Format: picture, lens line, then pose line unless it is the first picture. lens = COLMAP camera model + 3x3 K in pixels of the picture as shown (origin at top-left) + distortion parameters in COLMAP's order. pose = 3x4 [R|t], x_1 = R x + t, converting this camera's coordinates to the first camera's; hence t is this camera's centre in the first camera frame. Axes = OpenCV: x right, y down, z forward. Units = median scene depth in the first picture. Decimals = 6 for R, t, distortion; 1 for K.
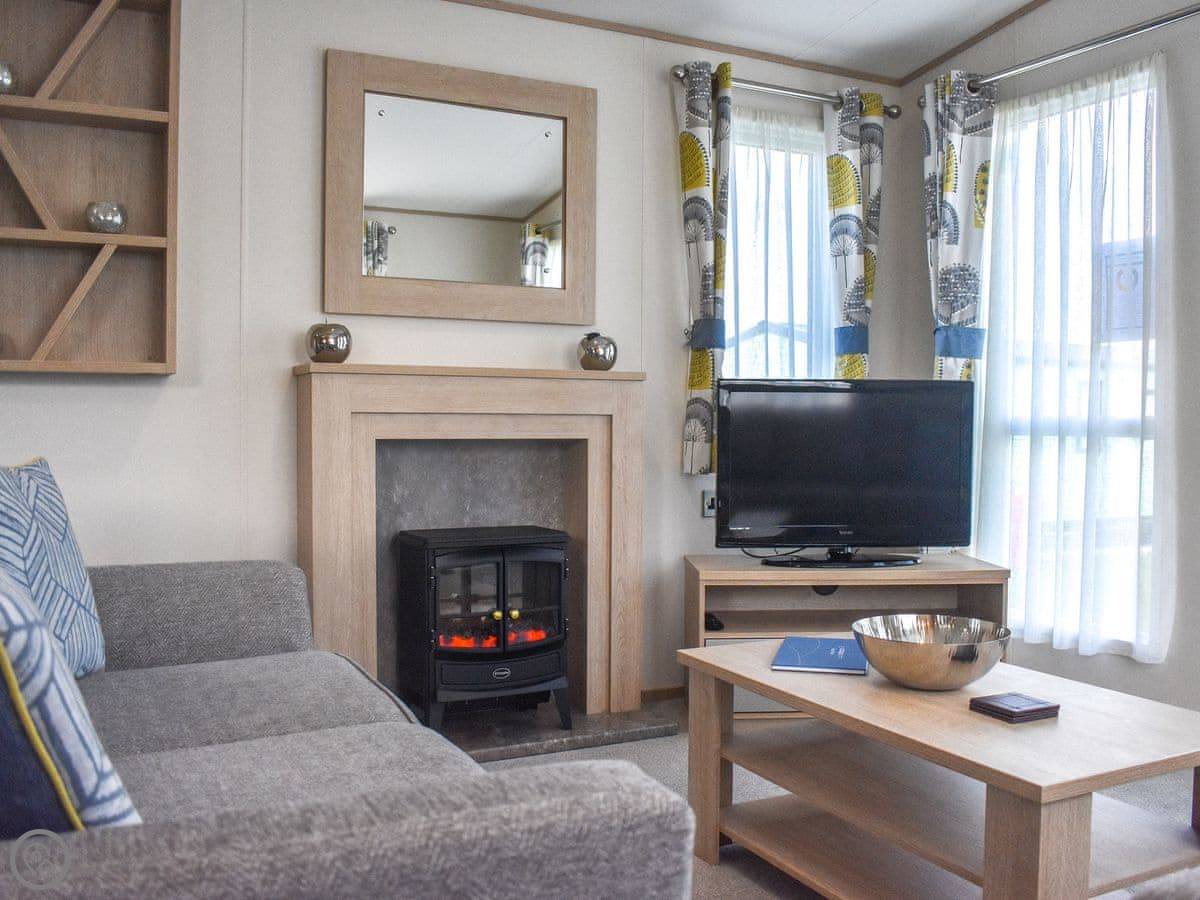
lens RADIAL K [[1129.4, 0, 600.0], [0, 1129.4, 450.0], [0, 0, 1]] dist [-0.084137, 0.018382]
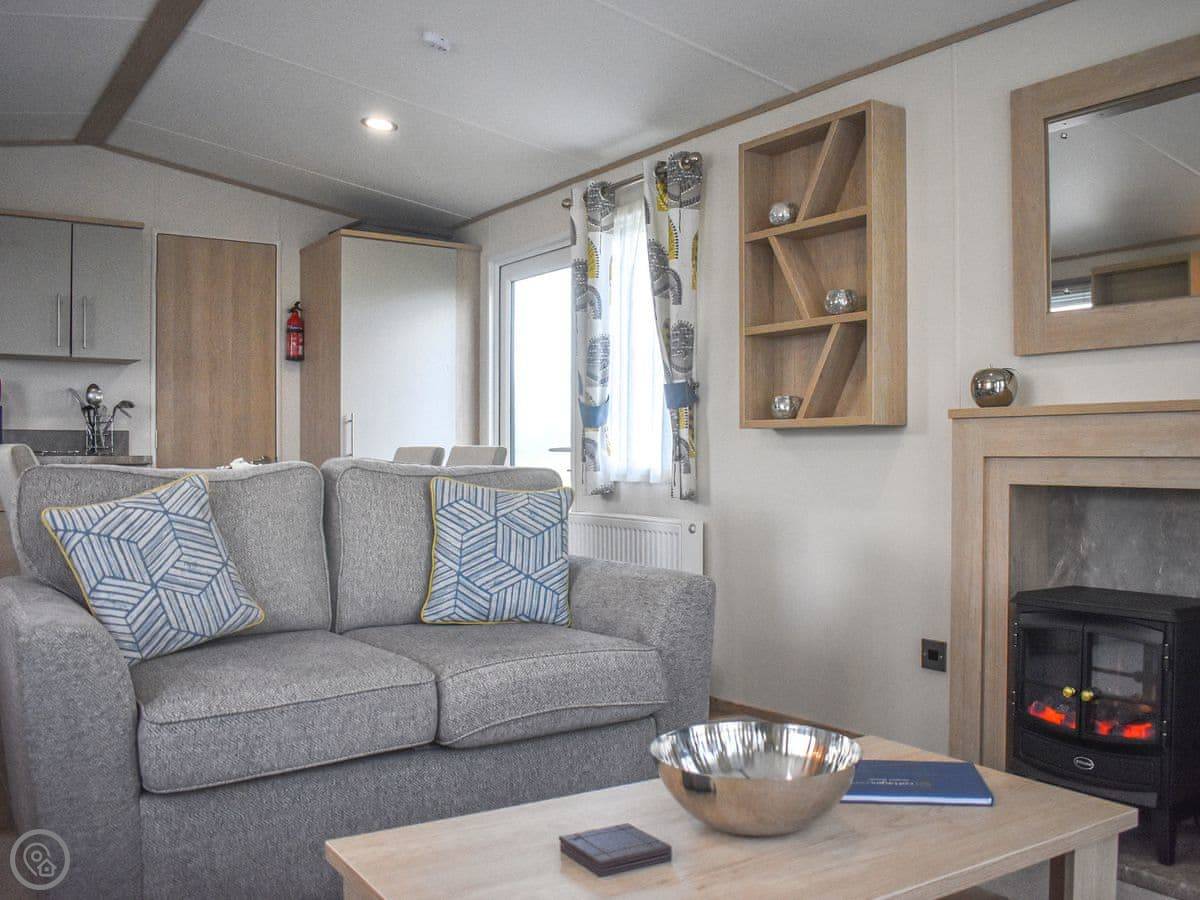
lens RADIAL K [[1129.4, 0, 600.0], [0, 1129.4, 450.0], [0, 0, 1]] dist [-0.084137, 0.018382]
pose [[0.106037, -0.009272, -0.994319, 0.713838], [-0.023799, 0.999646, -0.011860, -0.019426], [0.994077, 0.024921, 0.105779, 0.549733]]
